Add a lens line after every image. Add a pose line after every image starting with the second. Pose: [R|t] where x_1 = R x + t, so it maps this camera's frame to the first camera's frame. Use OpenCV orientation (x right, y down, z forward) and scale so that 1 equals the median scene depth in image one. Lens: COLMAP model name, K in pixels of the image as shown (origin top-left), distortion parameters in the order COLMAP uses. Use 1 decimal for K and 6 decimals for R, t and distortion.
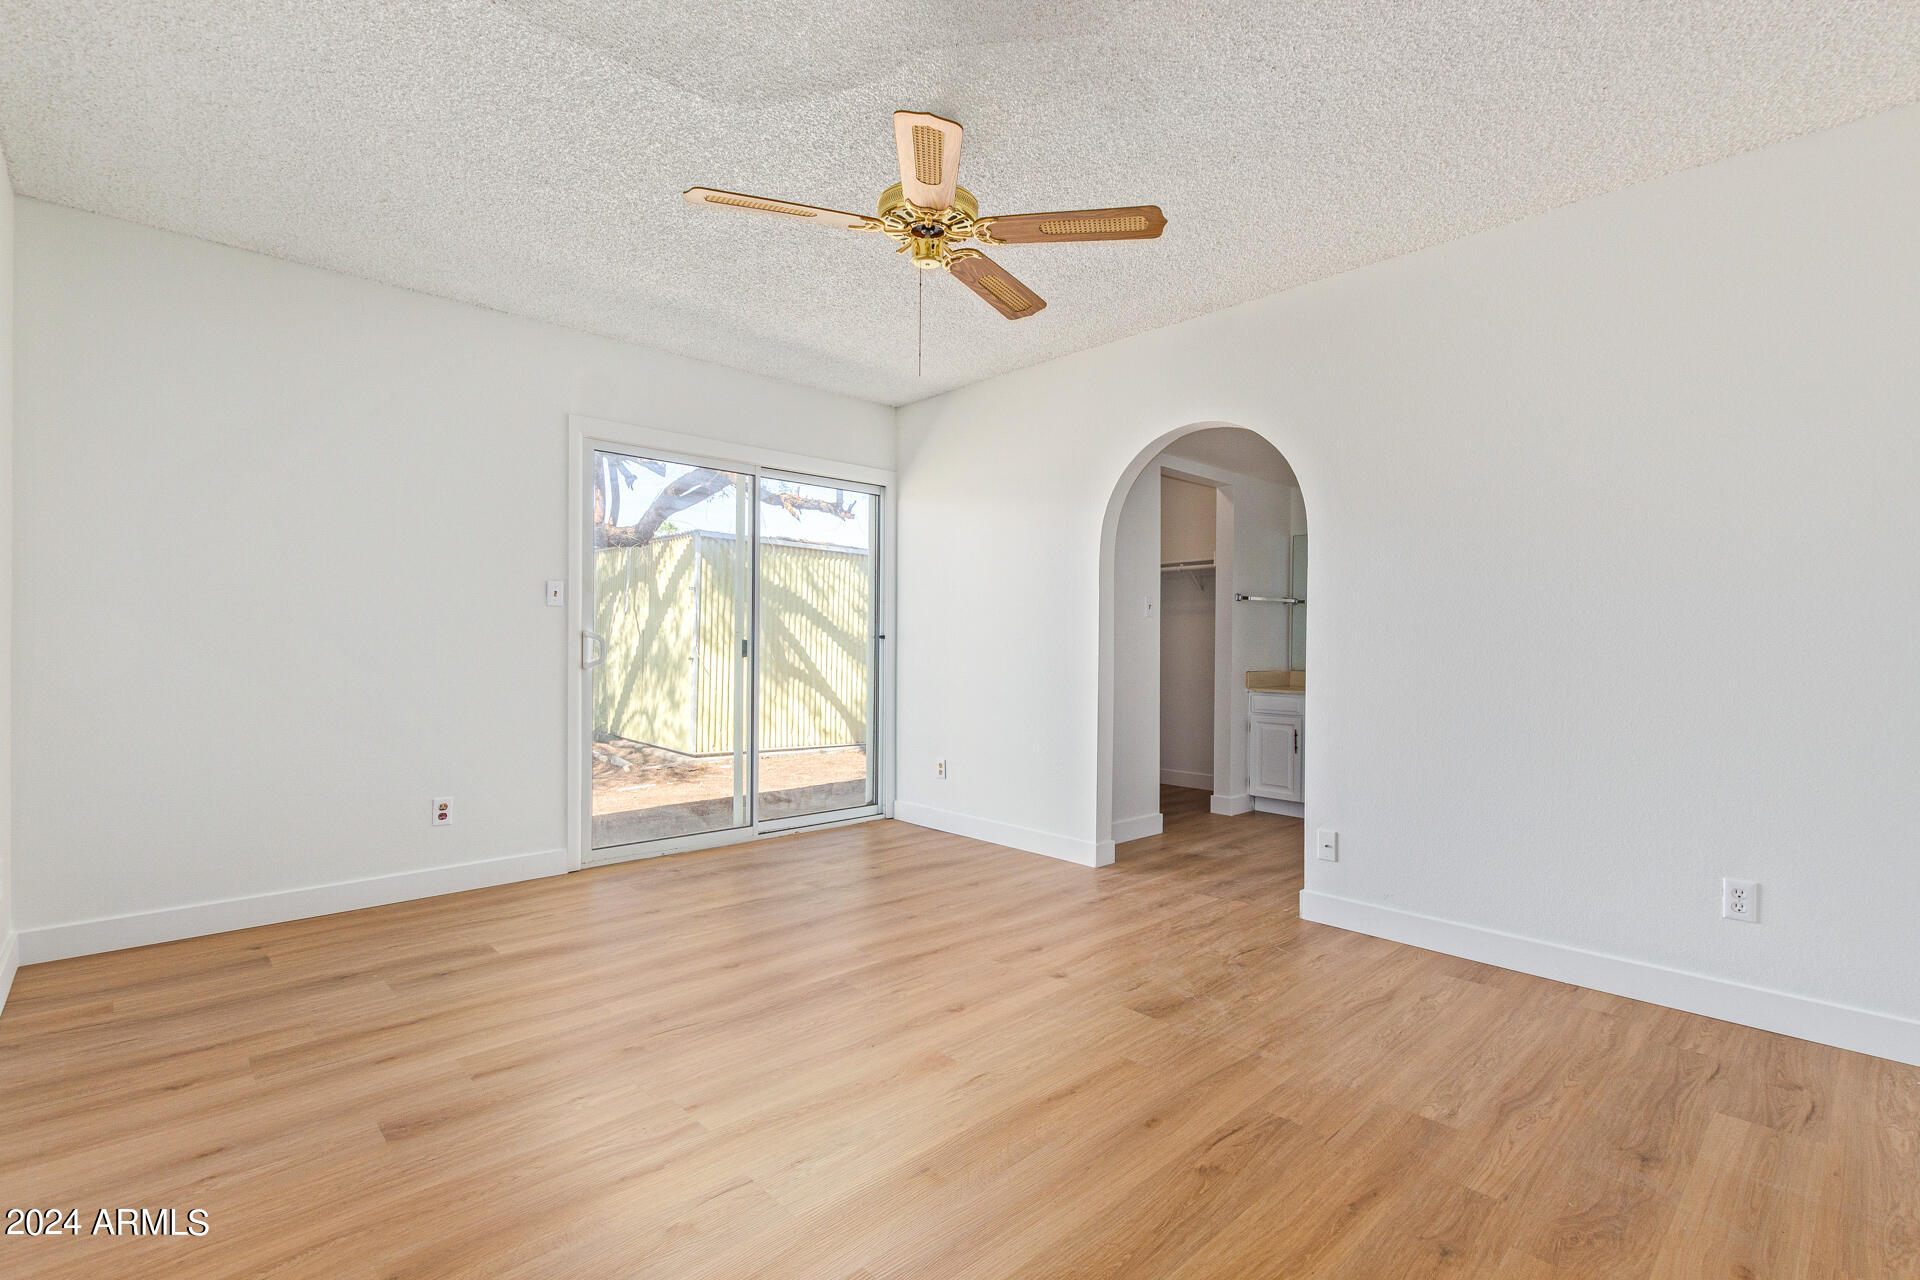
lens RADIAL K [[868.8, 0, 958.0], [0, 868.8, 633.2], [0, 0, 1]] dist [0.006430, -0.000482]
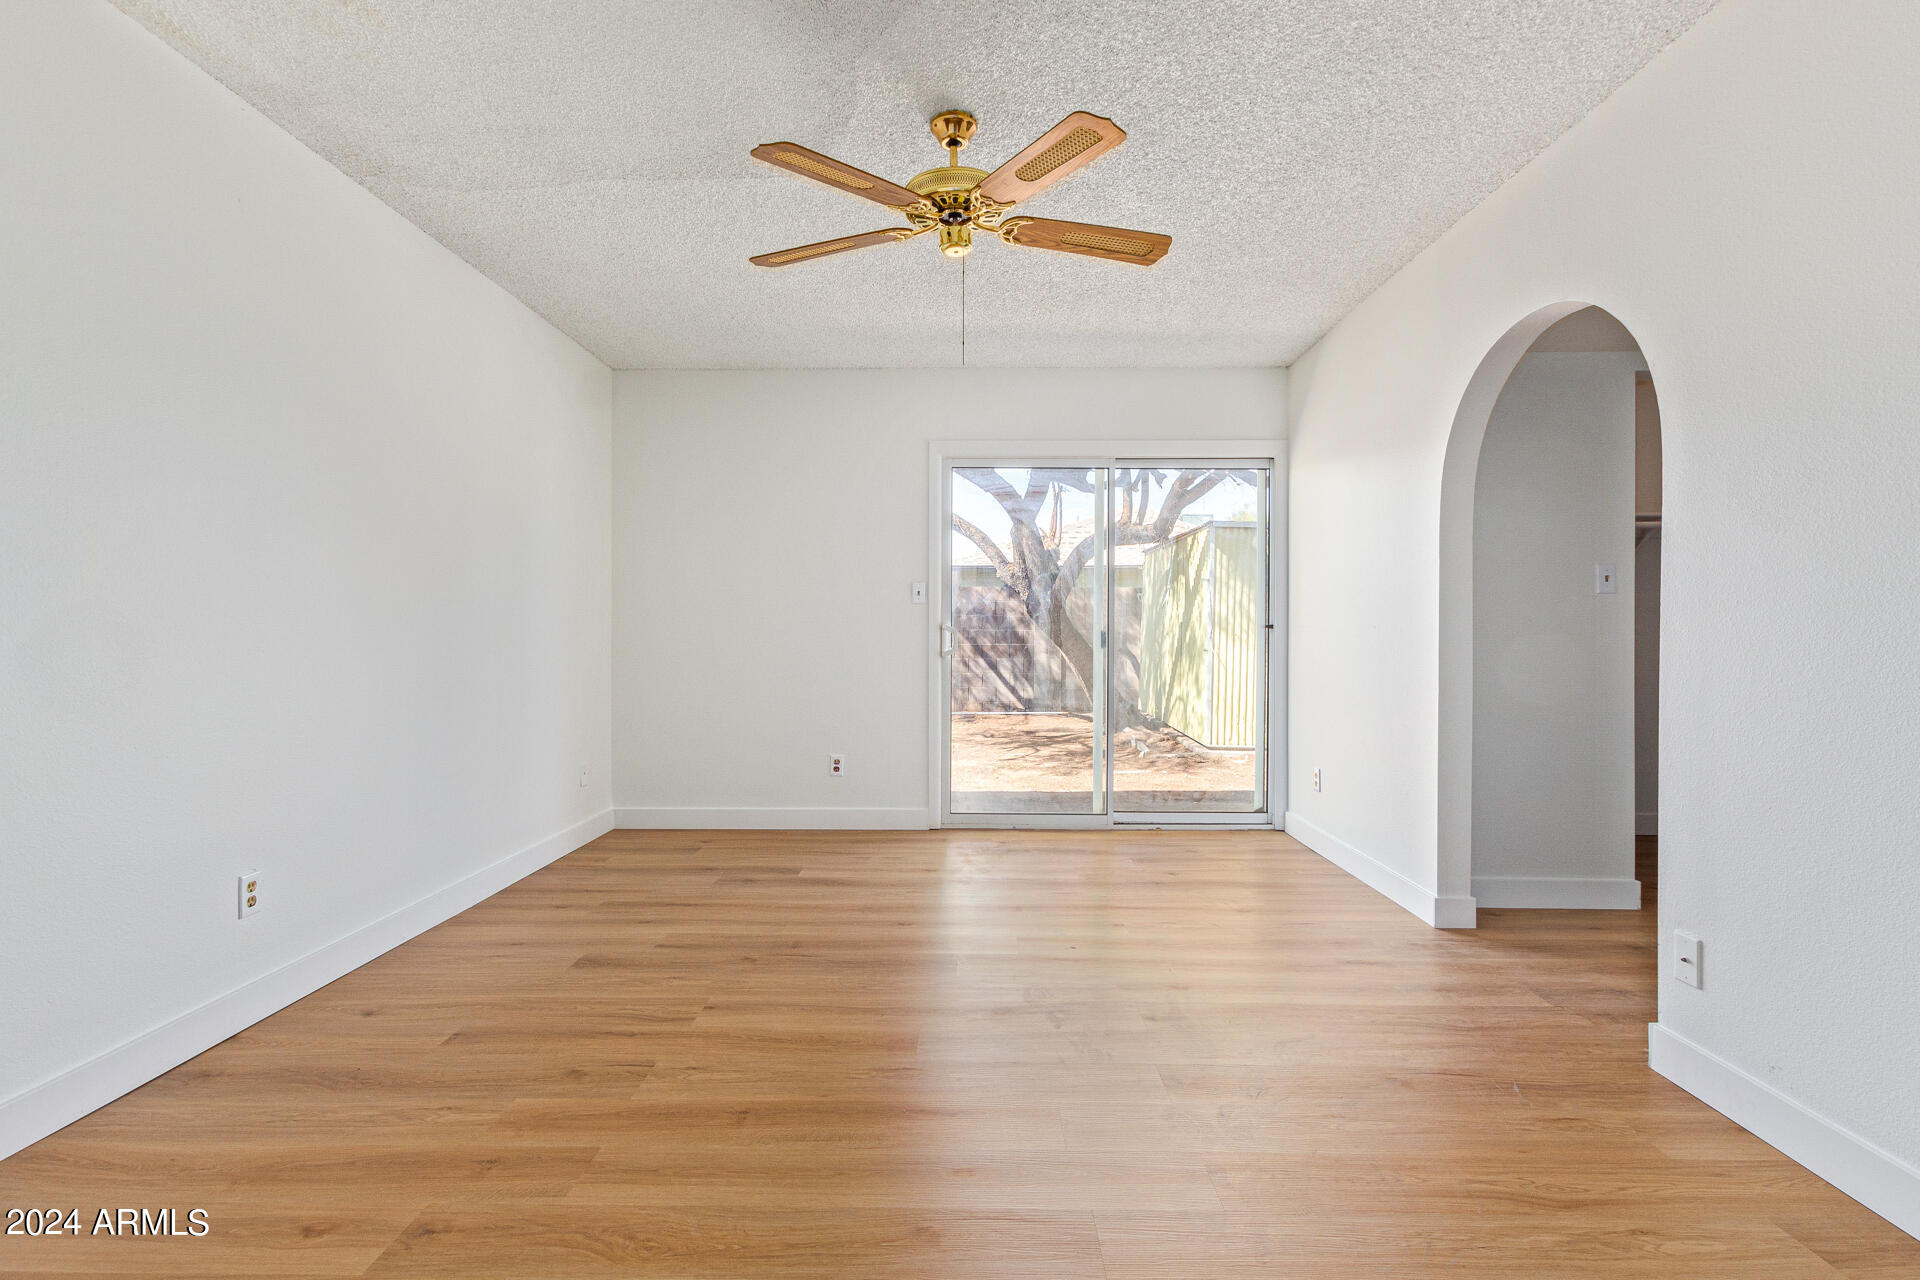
lens RADIAL K [[880.2, 0, 960.0], [0, 880.2, 640.0], [0, 0, 1]] dist [0.004577, -0.001292]
pose [[0.721683, 0.000795, -0.692223, 0.392555], [0.015852, 0.999718, 0.017674, -0.002213], [0.692042, -0.023728, 0.721467, 0.160648]]
